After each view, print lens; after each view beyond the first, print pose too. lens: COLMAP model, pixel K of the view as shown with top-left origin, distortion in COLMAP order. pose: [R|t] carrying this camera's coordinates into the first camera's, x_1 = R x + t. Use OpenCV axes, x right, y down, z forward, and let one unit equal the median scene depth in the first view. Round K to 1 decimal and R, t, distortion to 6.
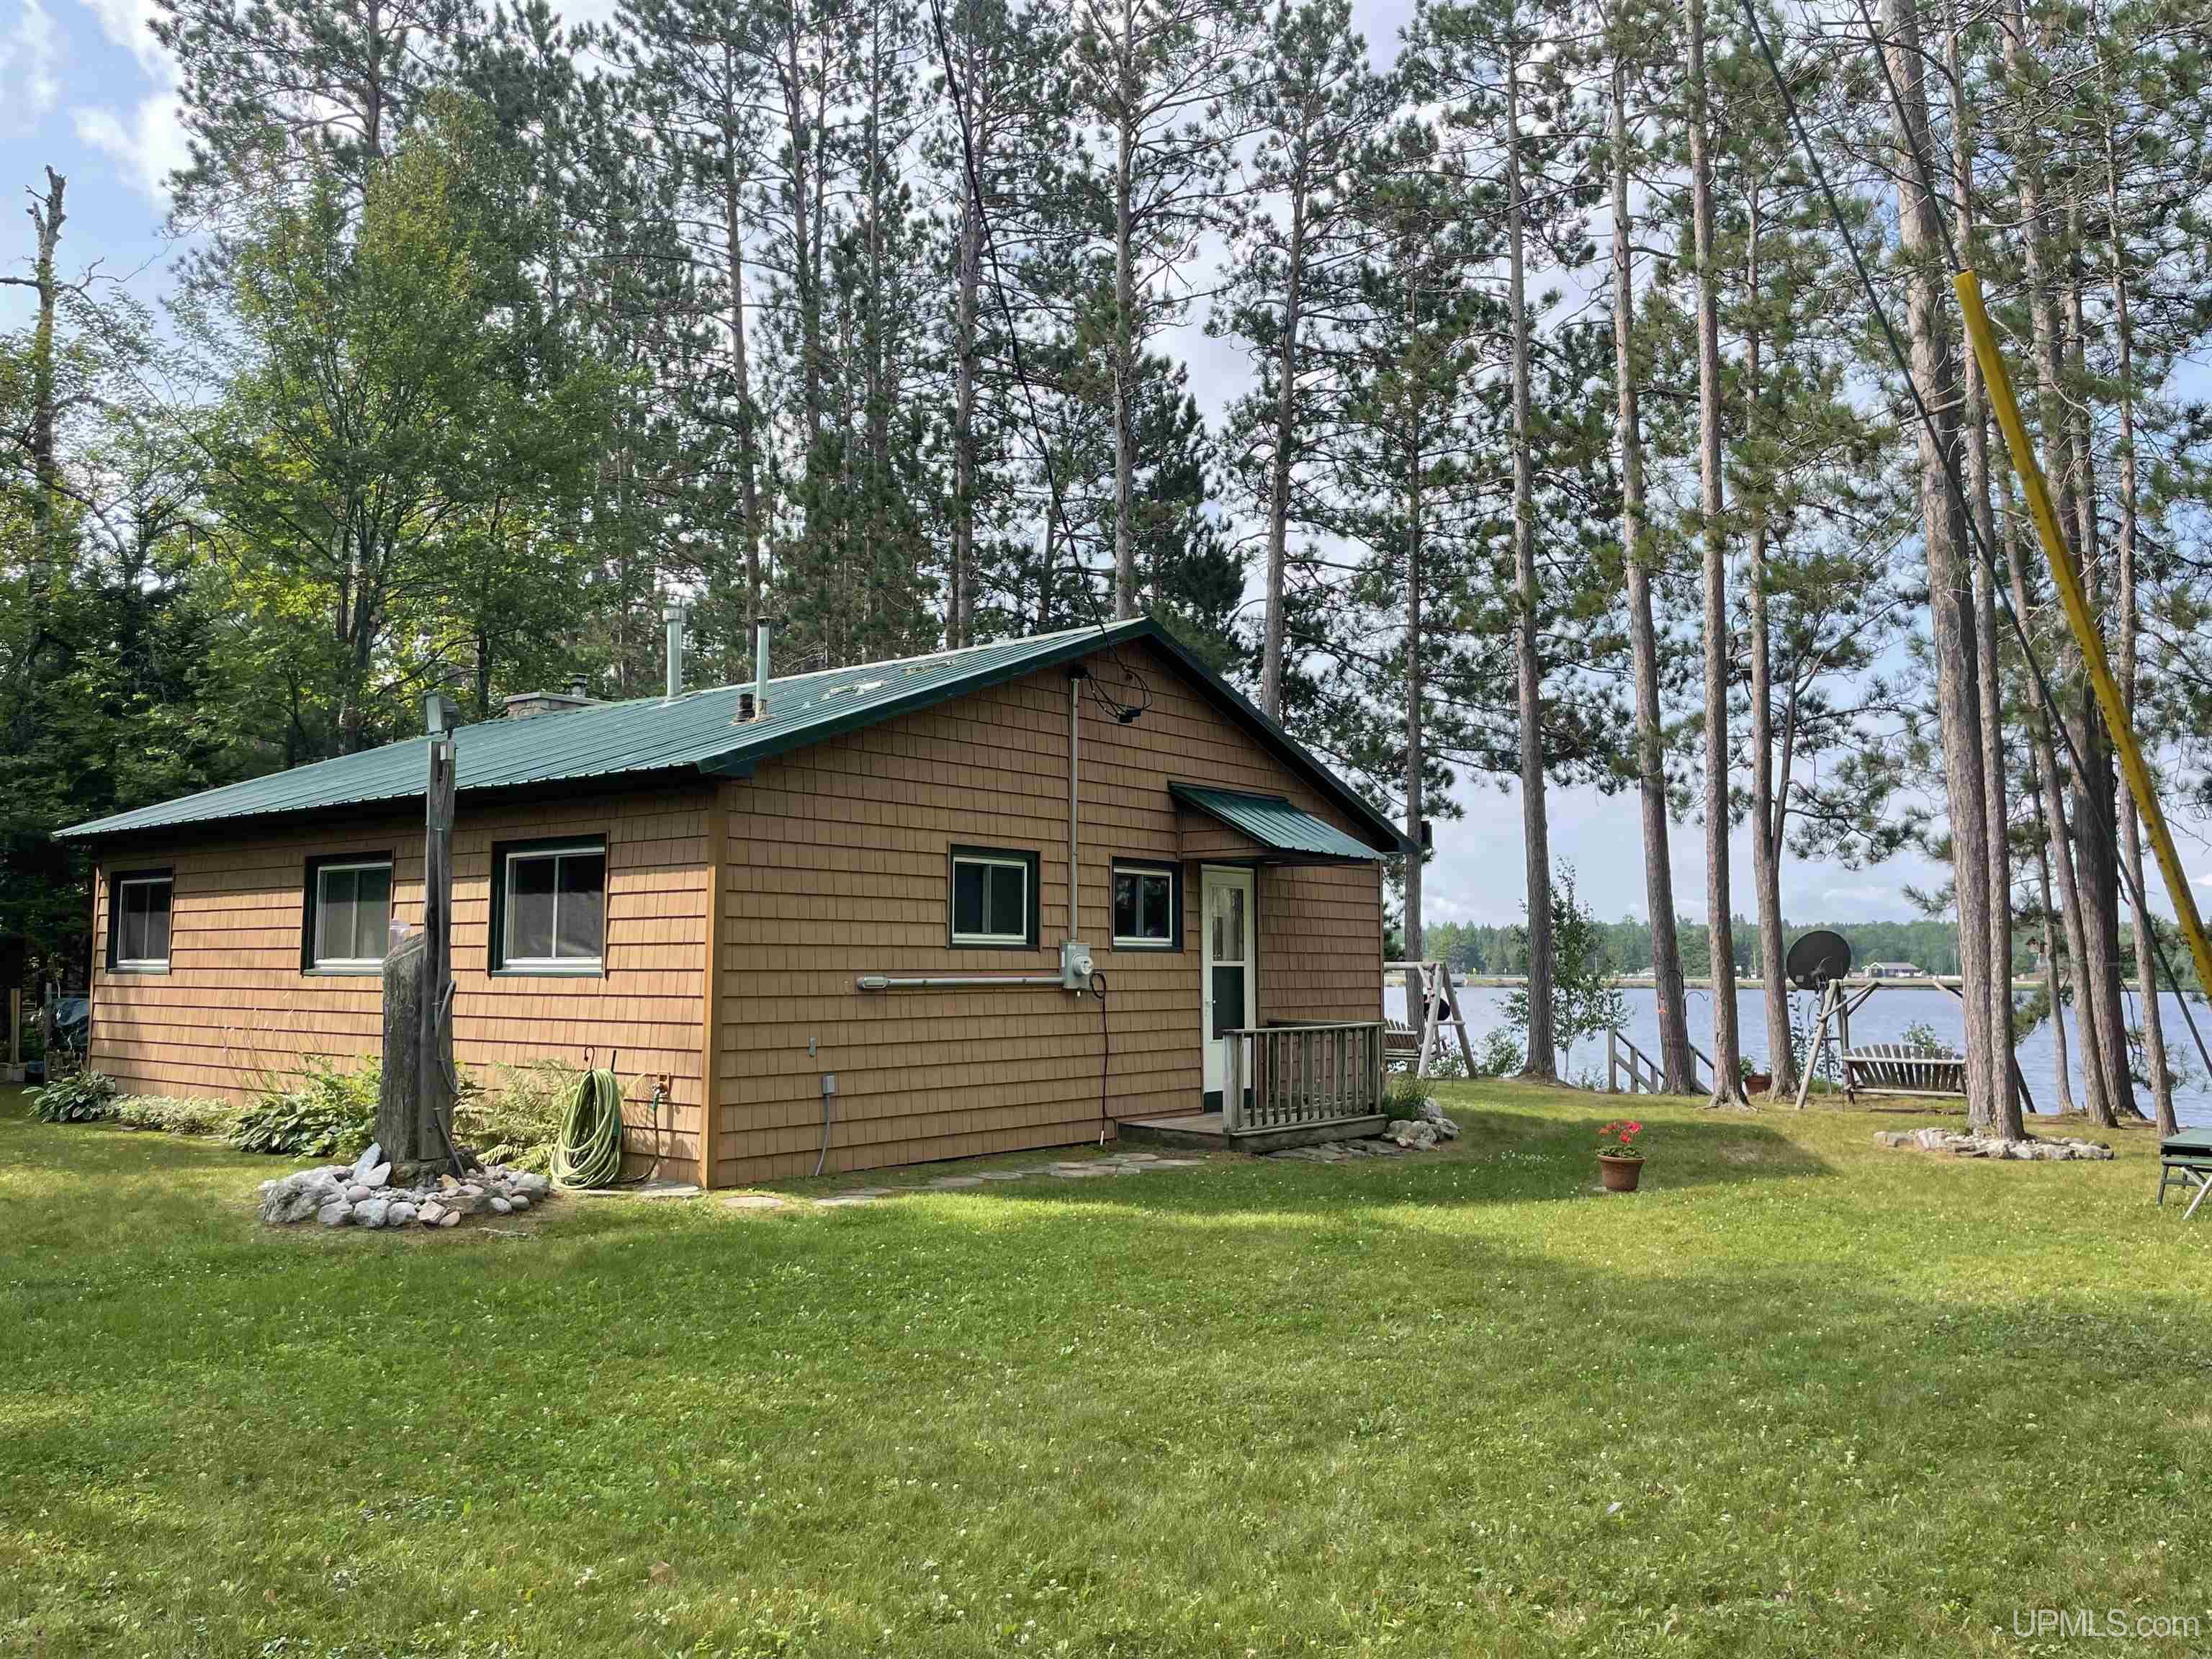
lens RADIAL K [[1803.0, 0, 1105.6], [0, 1803.0, 824.1], [0, 0, 1]] dist [0.116157, -0.166469]
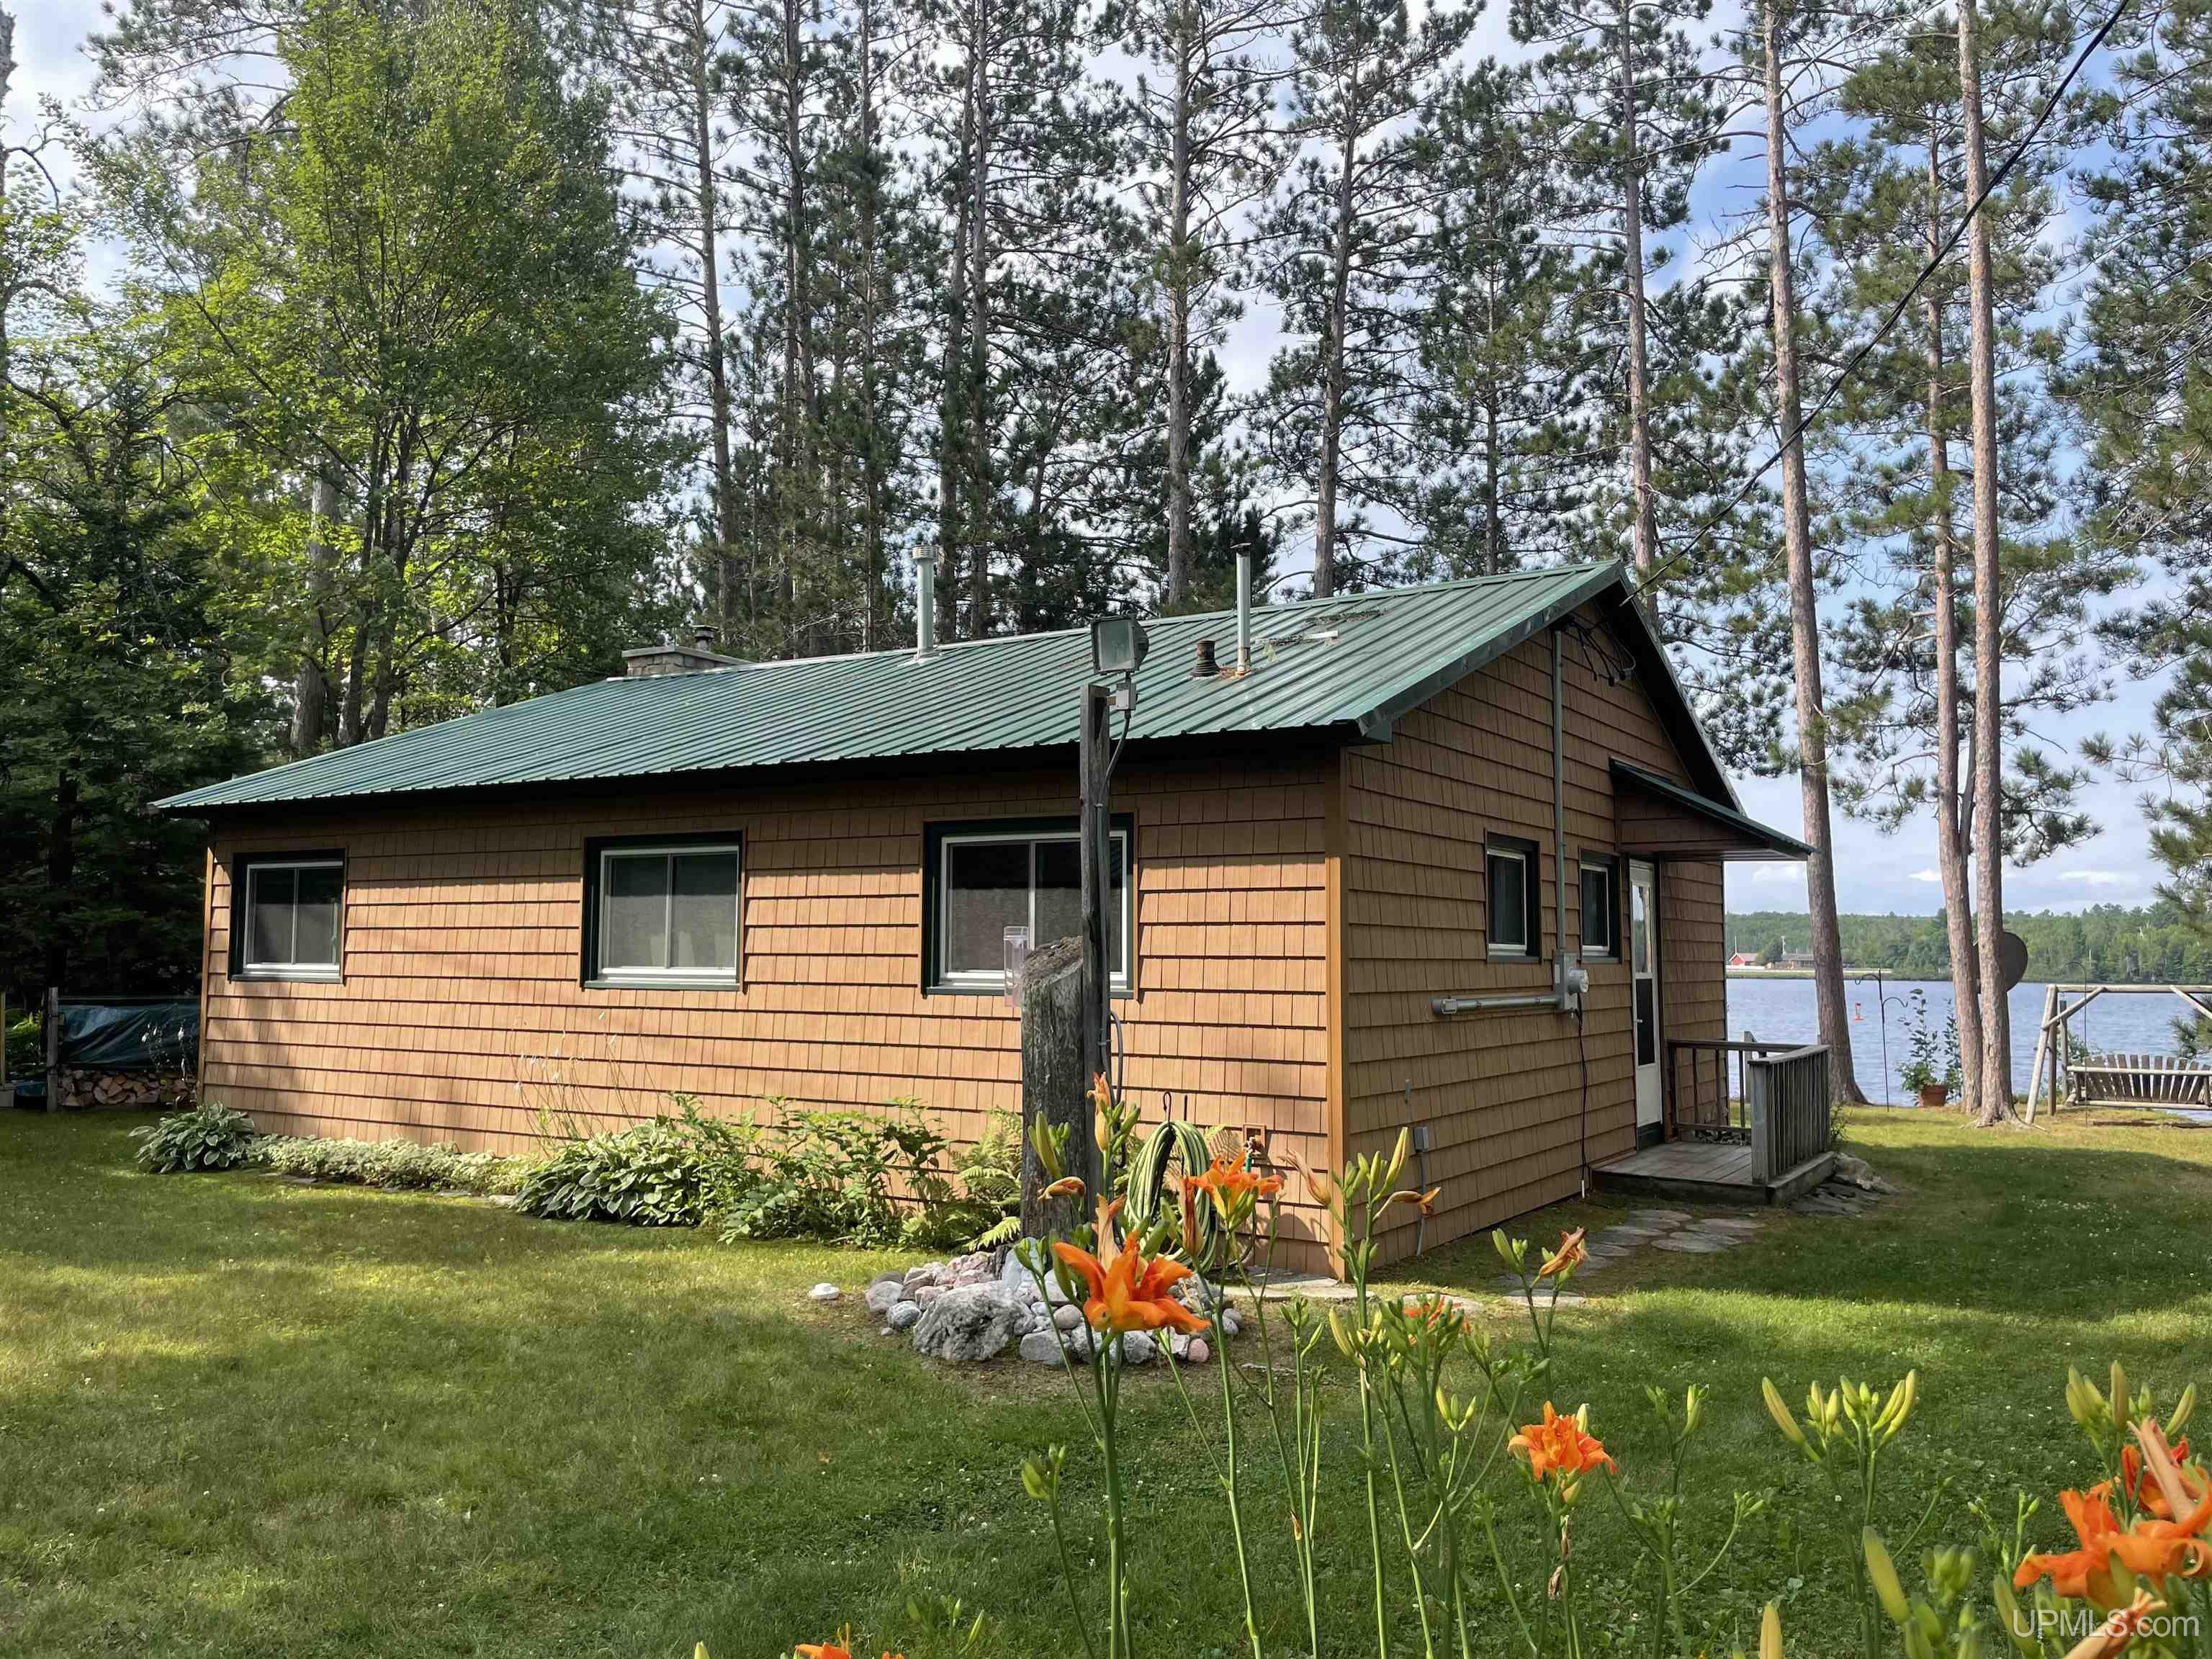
lens RADIAL K [[1803.0, 0, 1105.6], [0, 1803.0, 824.1], [0, 0, 1]] dist [0.116157, -0.166469]
pose [[0.992164, 0.011840, 0.124382, -0.277498], [-0.012807, 0.999894, 0.006976, 0.003284], [-0.124286, -0.008514, 0.992210, 0.172836]]
